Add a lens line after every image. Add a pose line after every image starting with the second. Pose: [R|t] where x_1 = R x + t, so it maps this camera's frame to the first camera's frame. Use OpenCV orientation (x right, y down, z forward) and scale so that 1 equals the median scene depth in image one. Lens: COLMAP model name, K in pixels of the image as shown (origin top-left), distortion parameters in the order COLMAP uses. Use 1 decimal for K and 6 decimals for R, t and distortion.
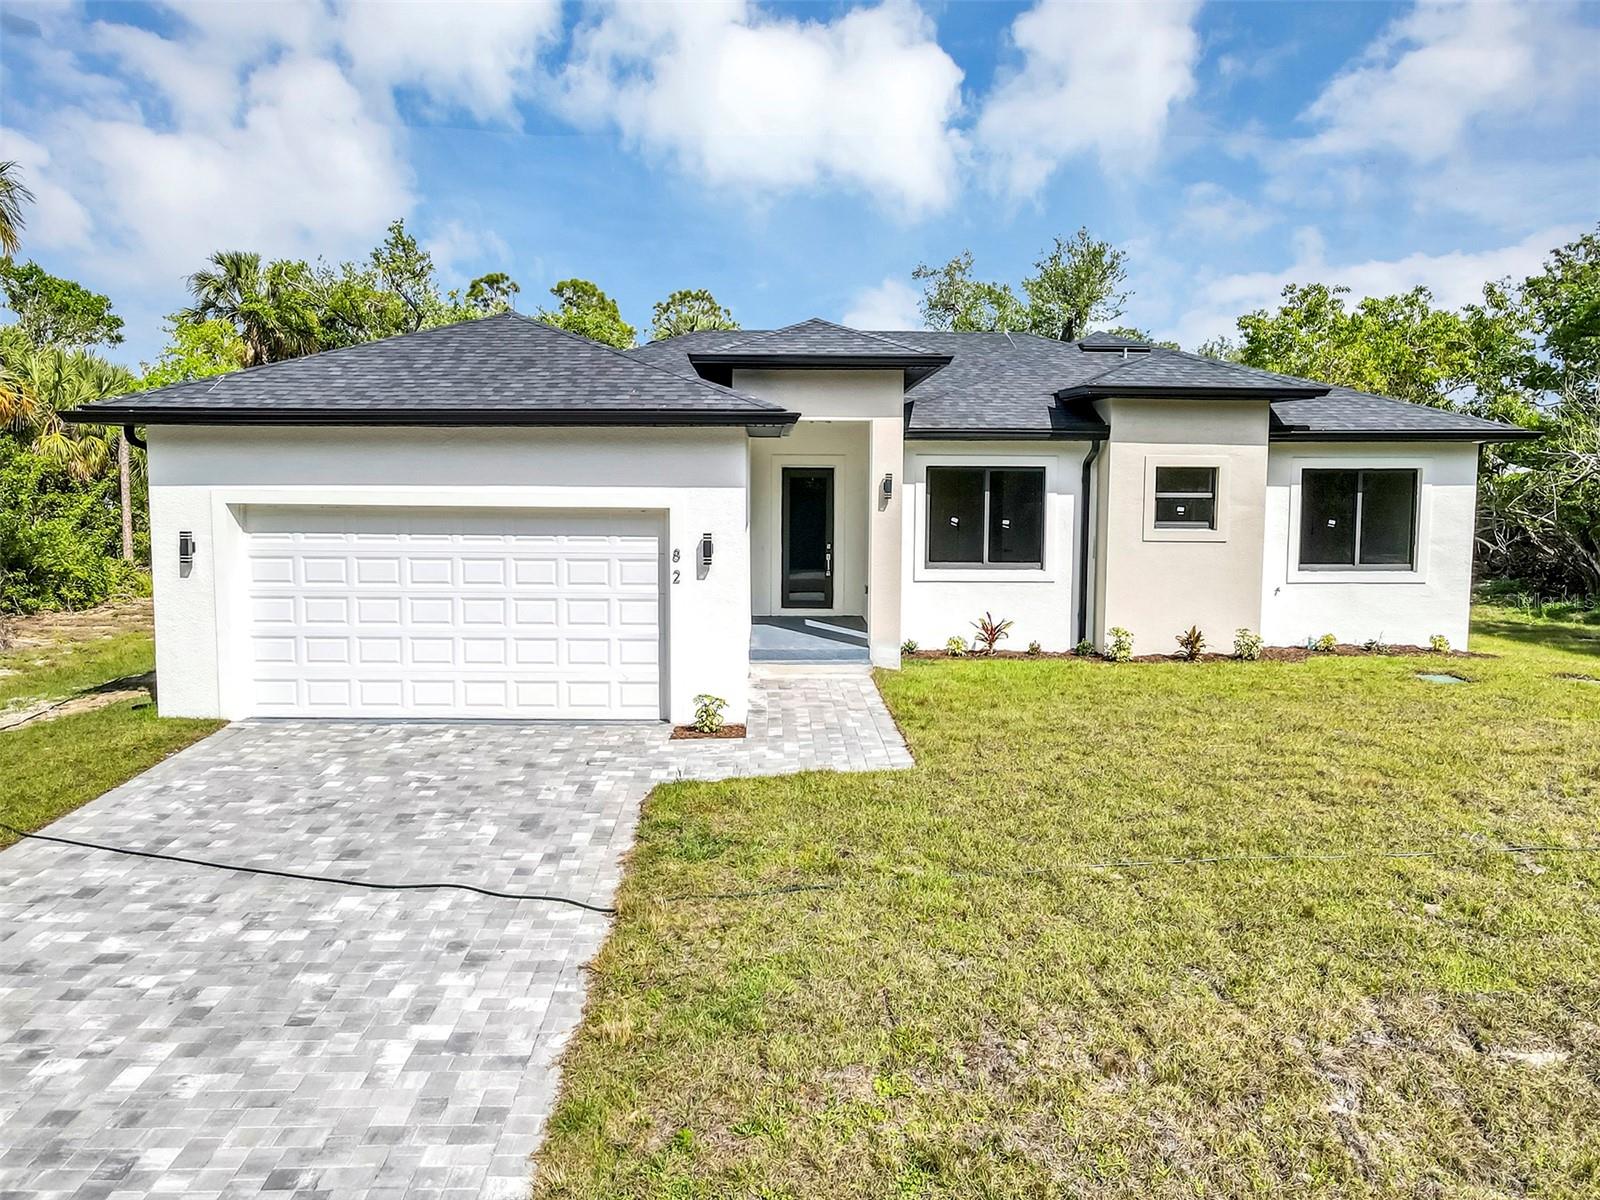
lens RADIAL K [[1184.5, 0, 795.4], [0, 1184.5, 575.7], [0, 0, 1]] dist [0.002748, 0.012673]
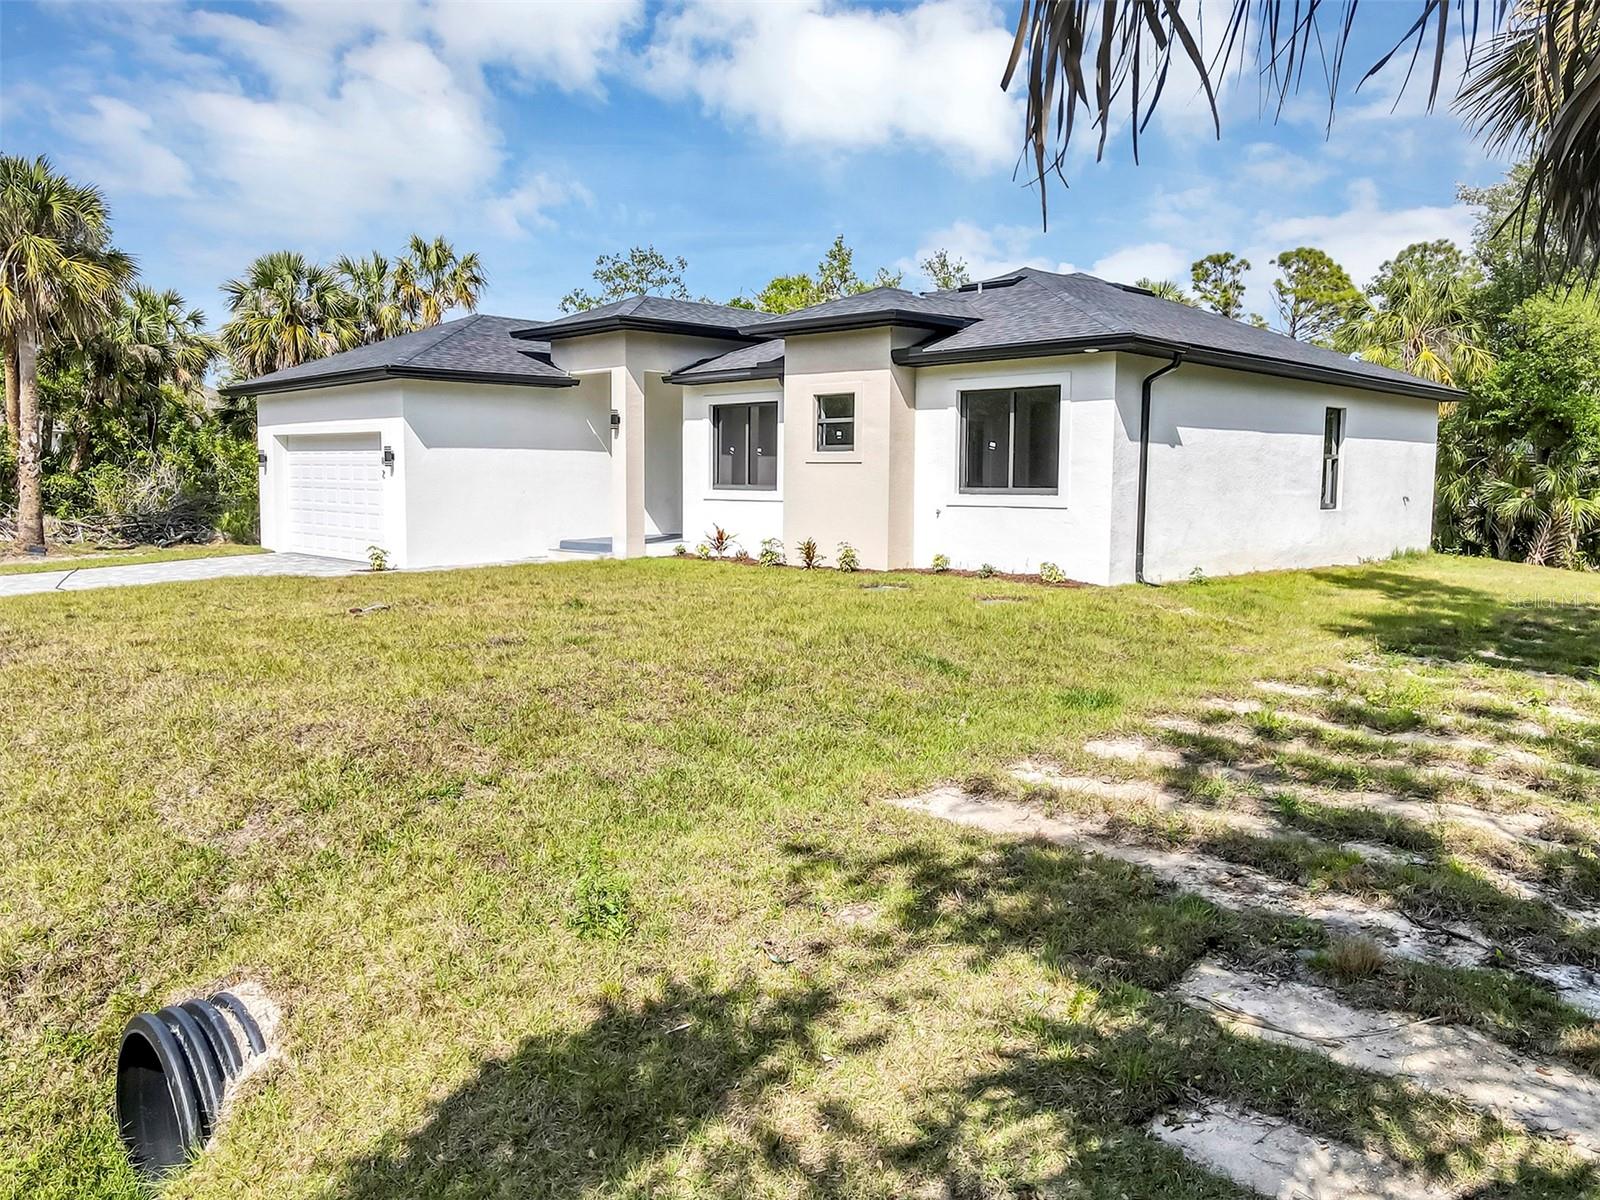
lens RADIAL K [[1215.0, 0, 795.3], [0, 1215.0, 566.5], [0, 0, 1]] dist [-0.001692, 0.047538]
pose [[0.675230, 0.046439, -0.736144, 1.492549], [-0.064432, 0.997915, 0.003851, 0.083674], [0.734787, 0.044831, 0.676814, 0.305958]]
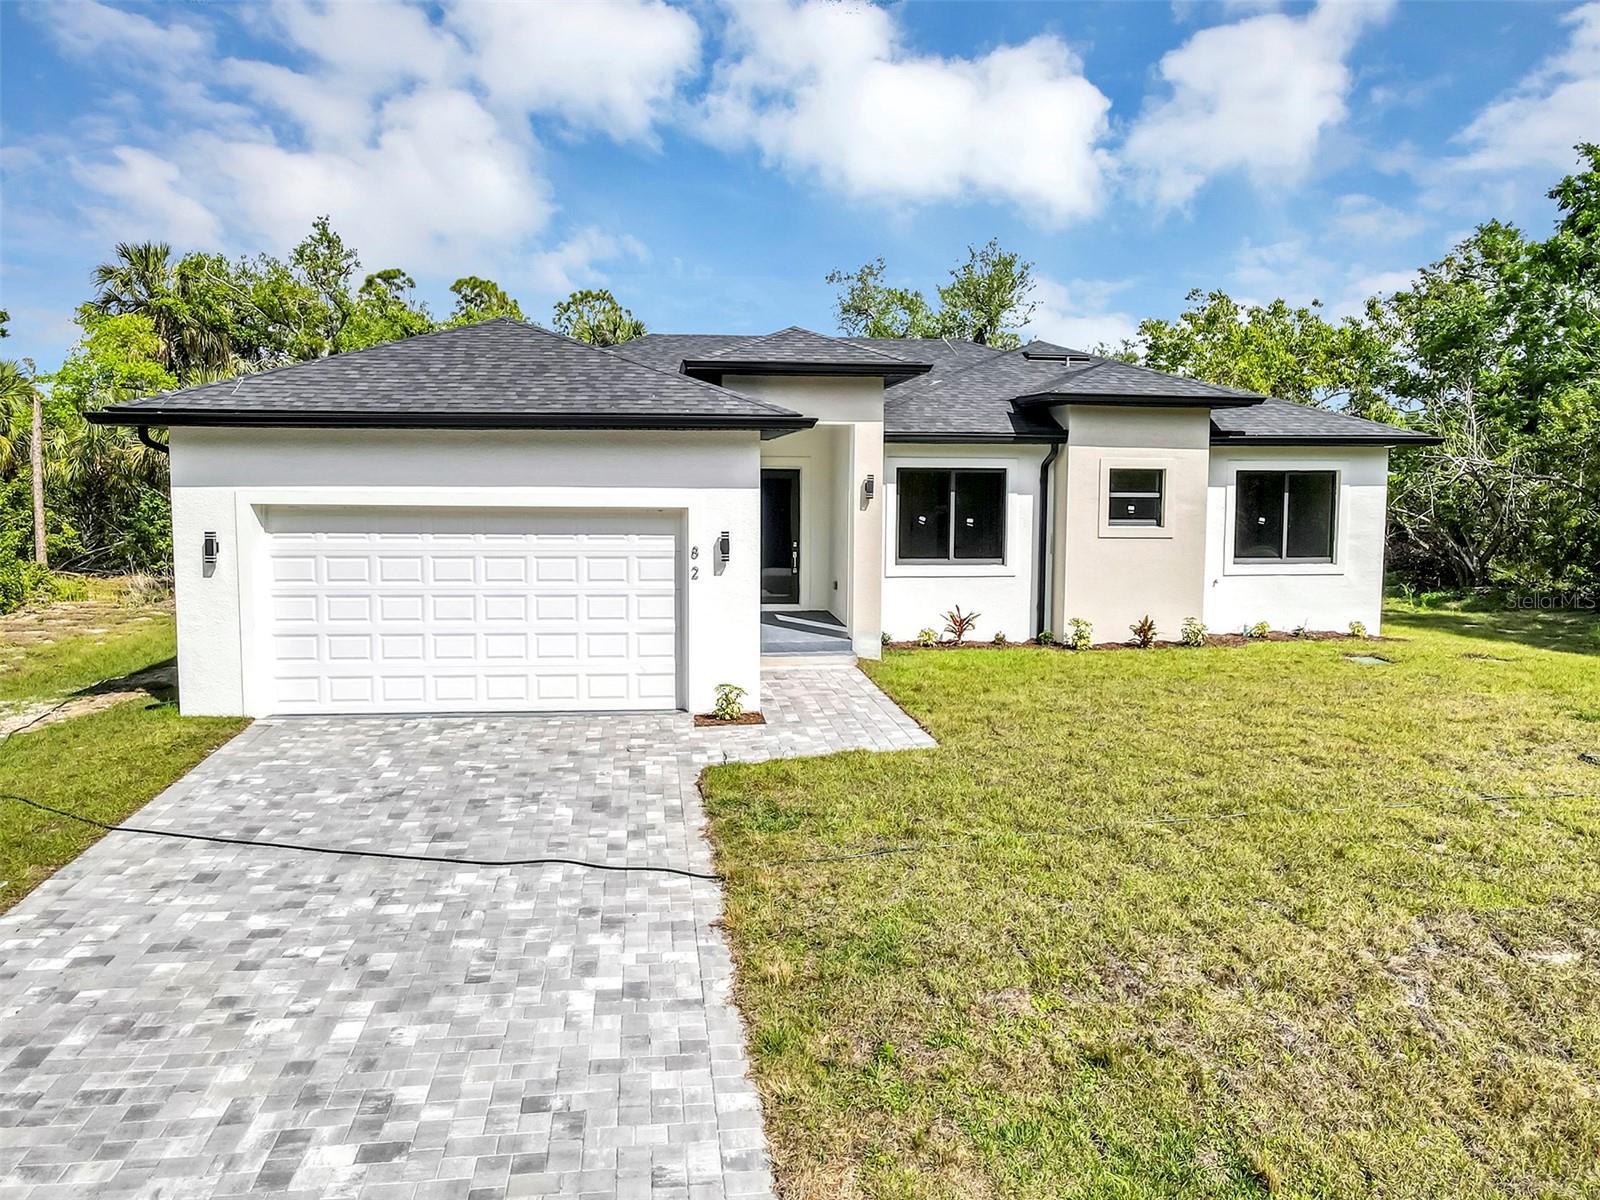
lens RADIAL K [[1184.5, 0, 795.4], [0, 1184.5, 575.7], [0, 0, 1]] dist [0.002748, 0.012673]
pose [[0.994773, -0.007916, 0.101809, -0.119195], [0.007904, 0.999969, 0.000517, 0.003566], [-0.101809, 0.000291, 0.994804, -0.056733]]
